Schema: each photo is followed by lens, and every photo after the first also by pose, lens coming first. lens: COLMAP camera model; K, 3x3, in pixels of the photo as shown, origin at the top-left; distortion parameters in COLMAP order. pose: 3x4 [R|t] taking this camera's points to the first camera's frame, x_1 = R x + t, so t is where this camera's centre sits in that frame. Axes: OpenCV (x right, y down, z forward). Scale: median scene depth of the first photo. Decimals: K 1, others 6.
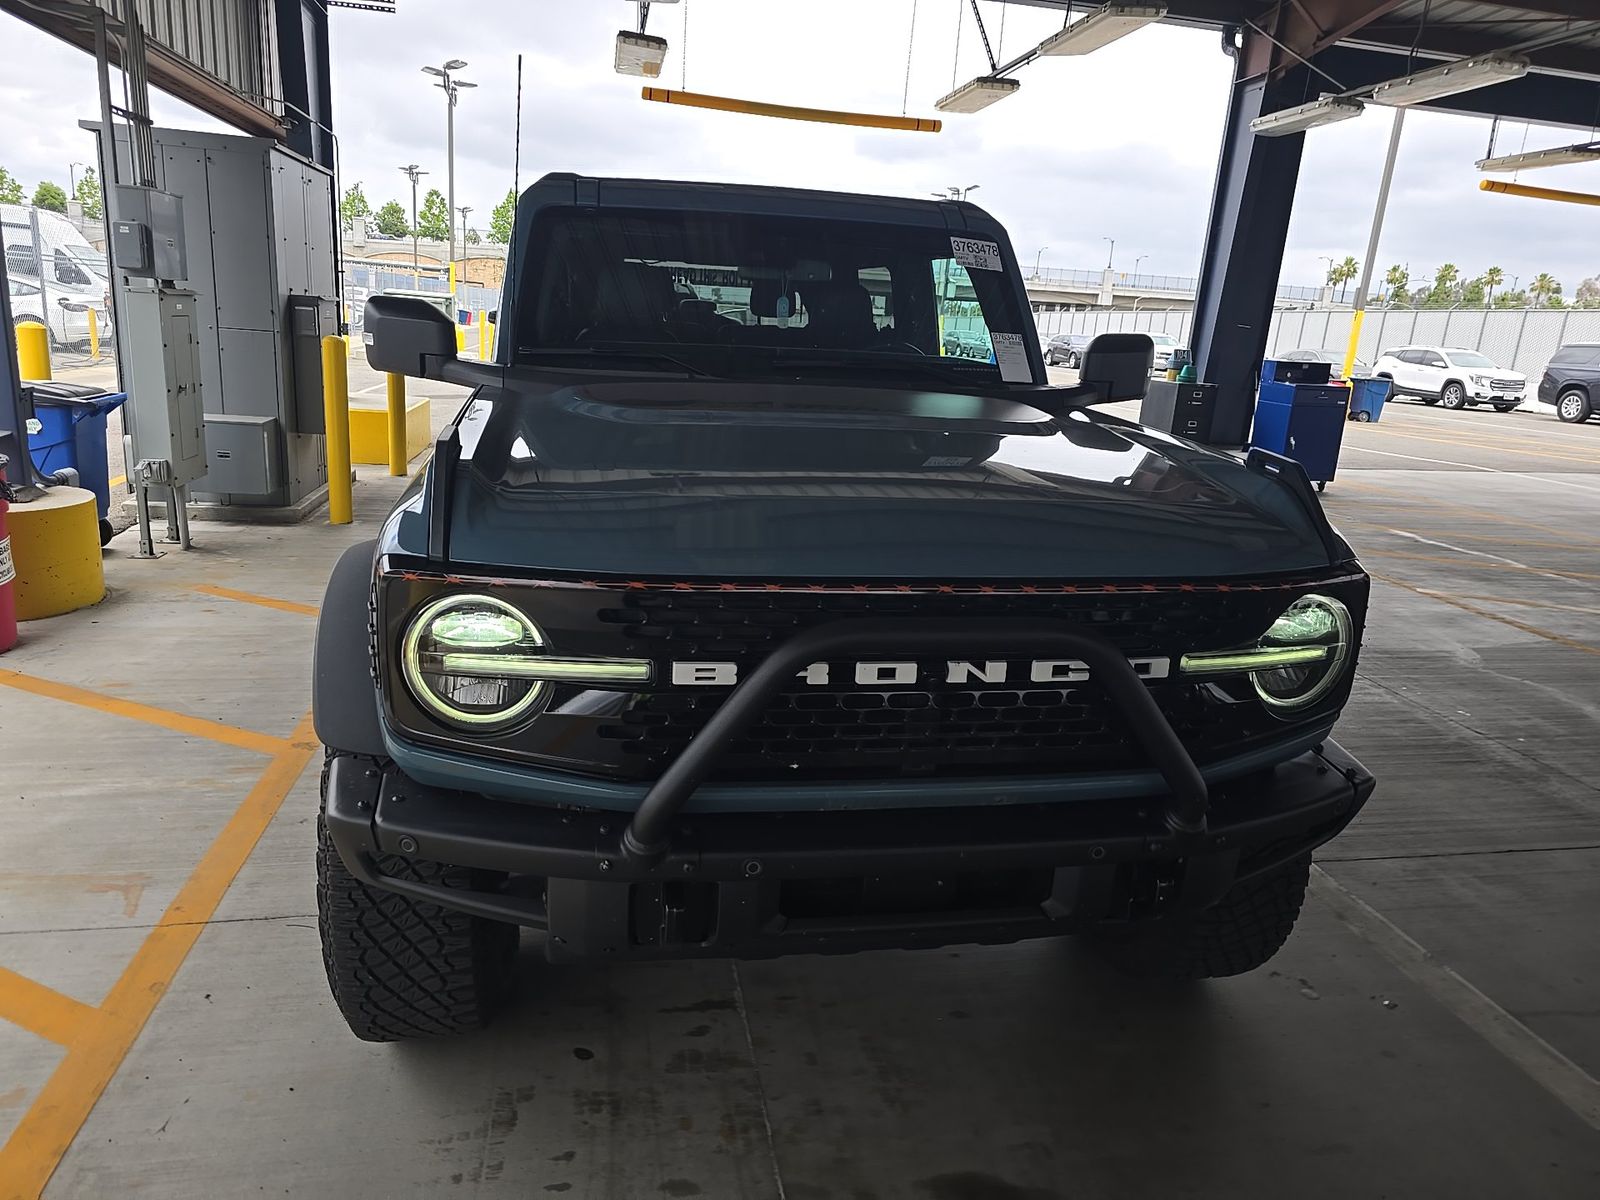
lens RADIAL K [[1076.6, 0, 800.0], [0, 1076.6, 600.0], [0, 0, 1]] dist [0.031058, -0.024327]
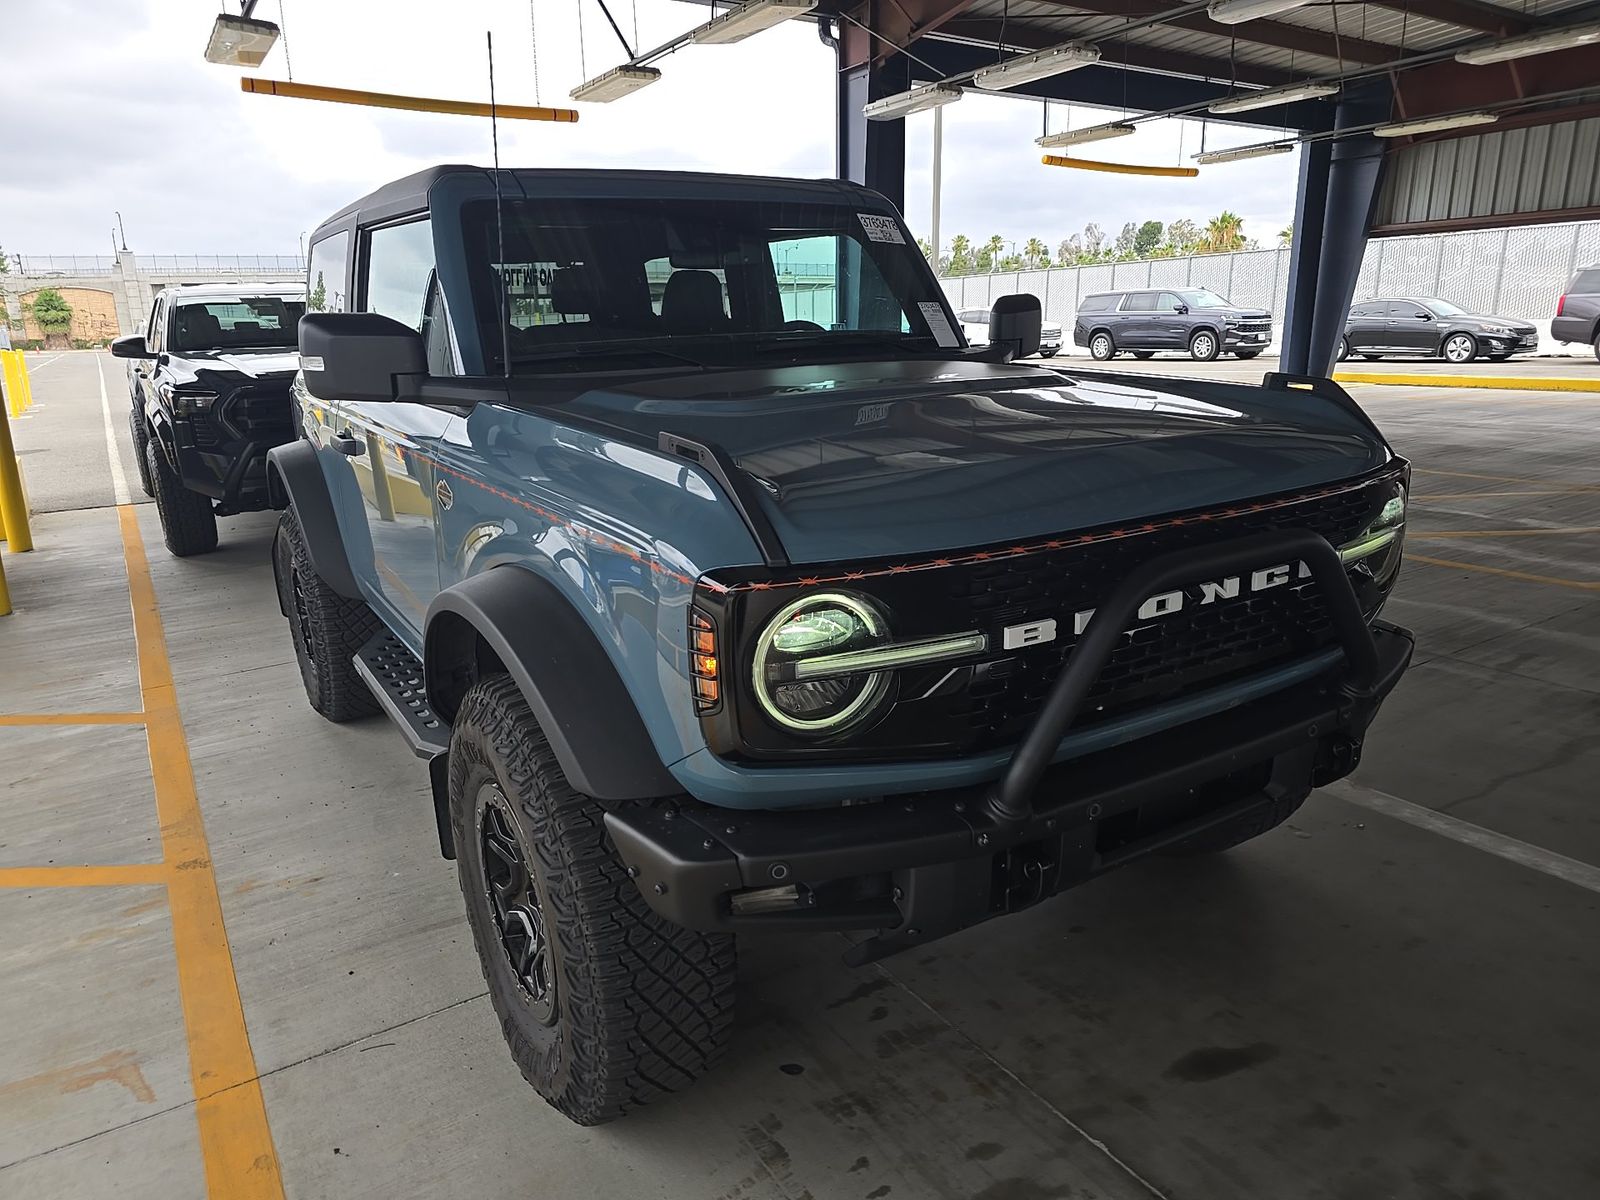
lens RADIAL K [[1077.1, 0, 802.8], [0, 1077.1, 603.8], [0, 0, 1]] dist [0.041814, -0.036123]
pose [[0.925777, -0.172720, 0.336310, -0.106385], [0.170153, 0.984710, 0.037333, -0.005867], [-0.337616, 0.022662, 0.941011, 0.018270]]
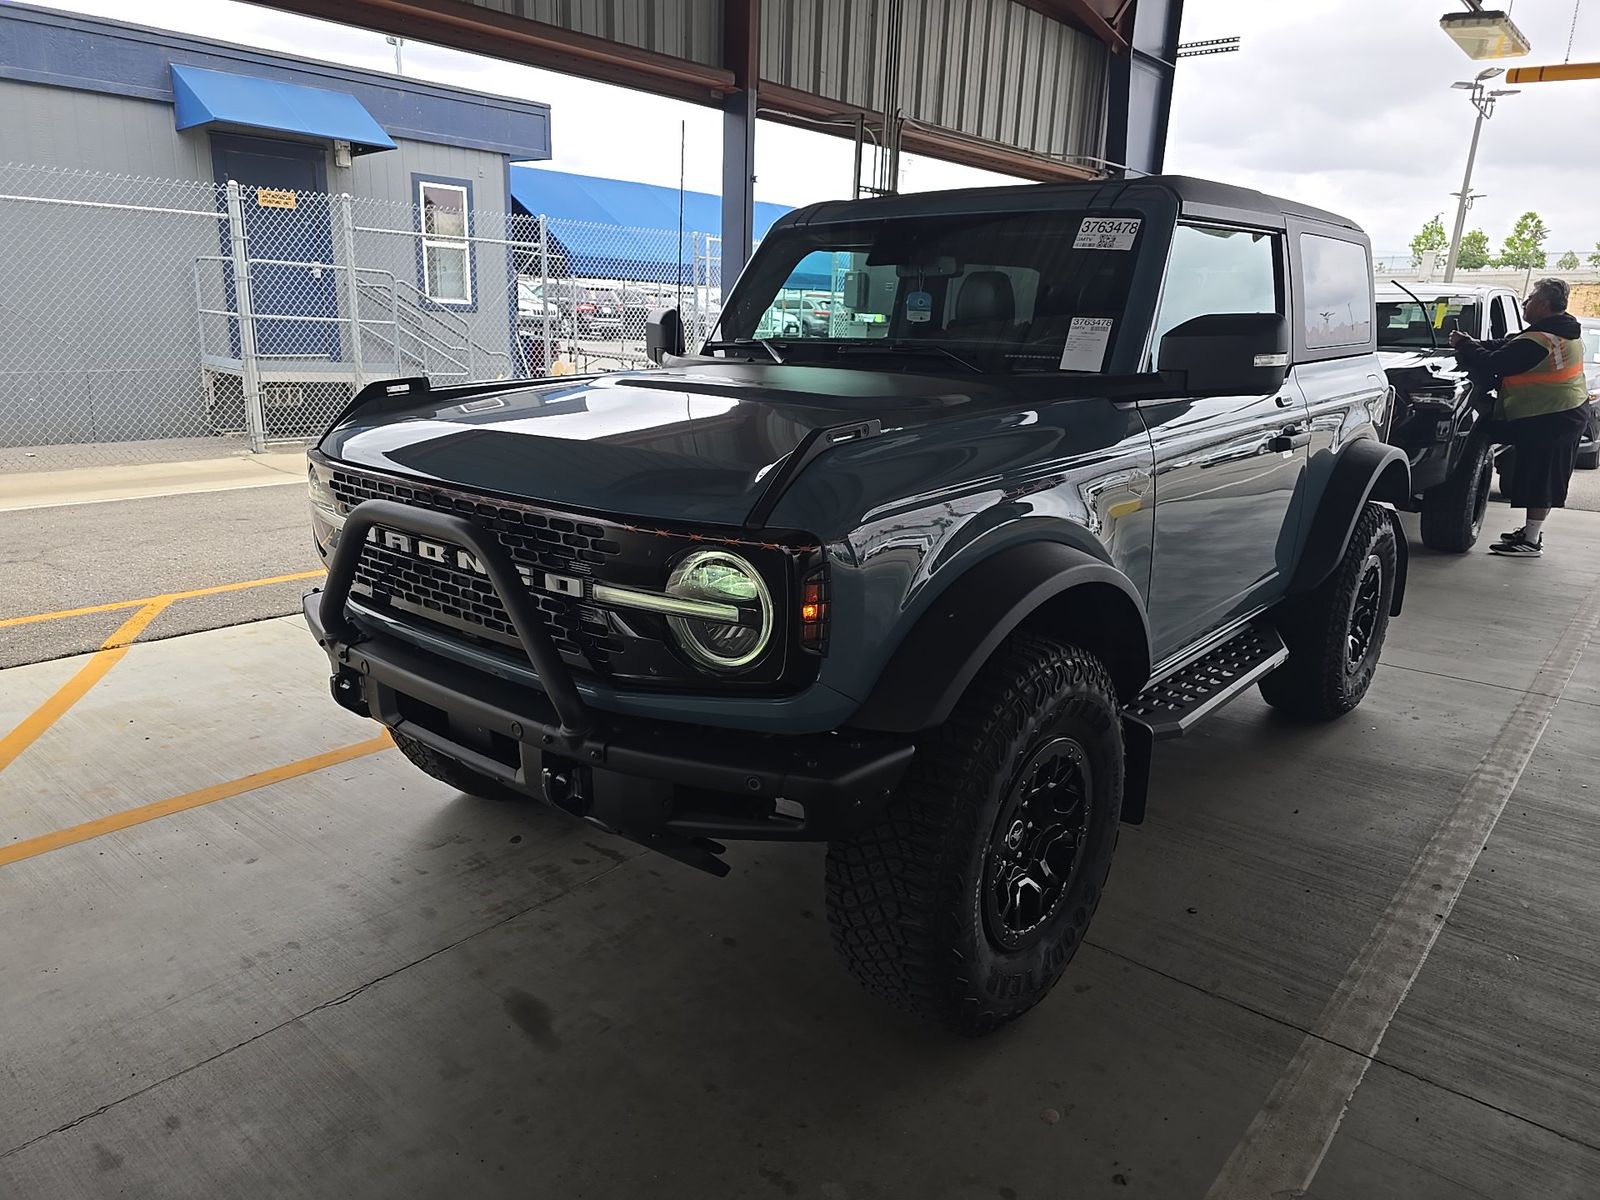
lens RADIAL K [[1077.1, 0, 802.8], [0, 1077.1, 603.8], [0, 0, 1]] dist [0.041814, -0.036123]
pose [[0.634254, 0.162768, -0.755797, 0.246513], [-0.187427, 0.980797, 0.053938, -0.005016], [0.750062, 0.107447, 0.652581, 0.080782]]
